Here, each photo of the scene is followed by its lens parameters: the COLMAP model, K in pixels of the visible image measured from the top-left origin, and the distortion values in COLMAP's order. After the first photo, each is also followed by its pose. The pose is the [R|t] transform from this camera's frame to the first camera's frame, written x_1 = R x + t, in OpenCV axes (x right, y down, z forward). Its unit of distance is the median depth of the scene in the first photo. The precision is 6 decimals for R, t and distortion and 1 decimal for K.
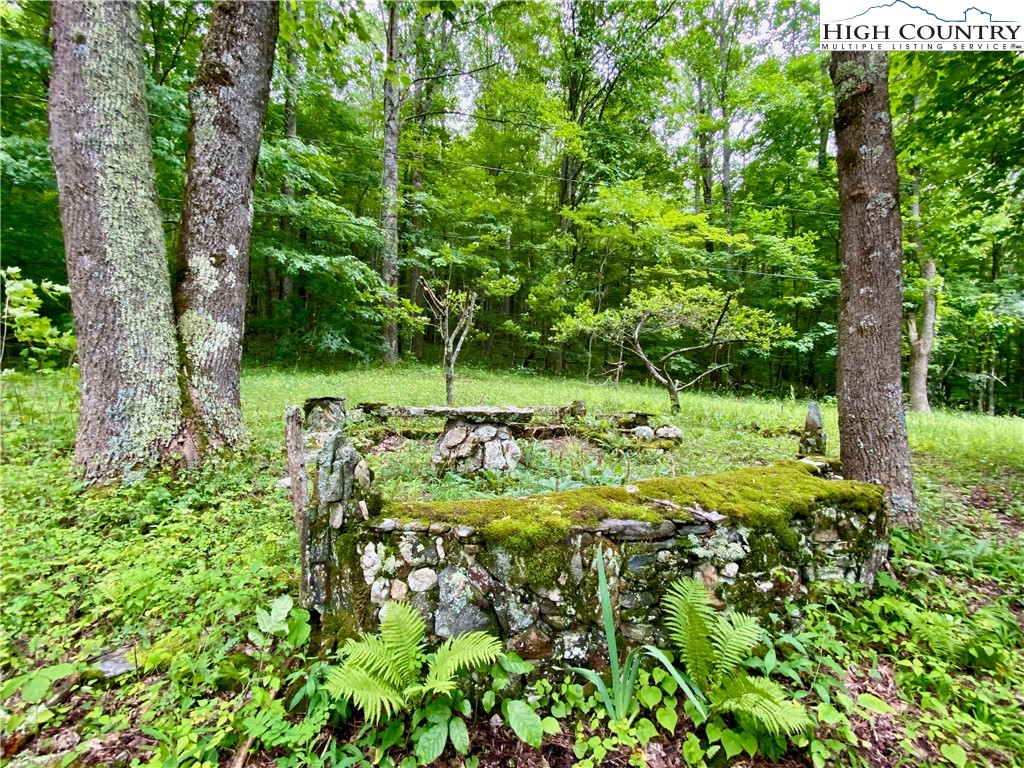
lens RADIAL K [[449.2, 0, 511.1], [0, 449.2, 383.2], [0, 0, 1]] dist [-0.019895, -0.001250]
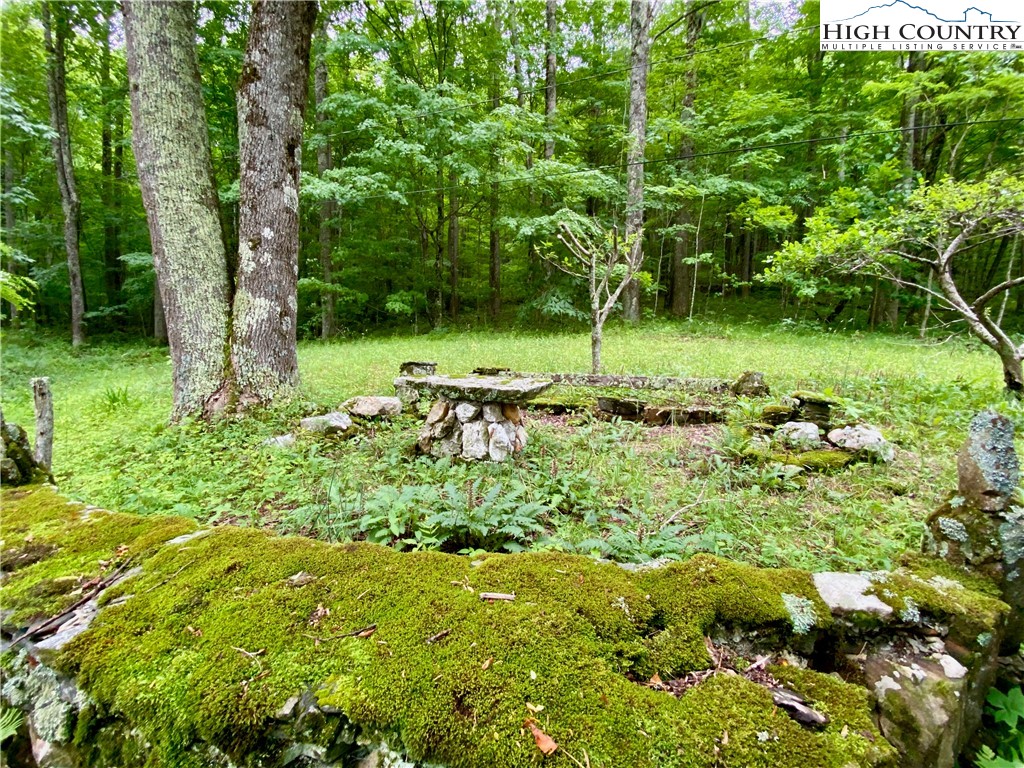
lens RADIAL K [[449.2, 0, 512.3], [0, 449.2, 387.8], [0, 0, 1]] dist [-0.019895, -0.001250]
pose [[0.767526, 0.058812, -0.638314, 0.620685], [0.005650, 0.995123, 0.098481, -0.014402], [0.640993, -0.079193, 0.763450, 0.519609]]
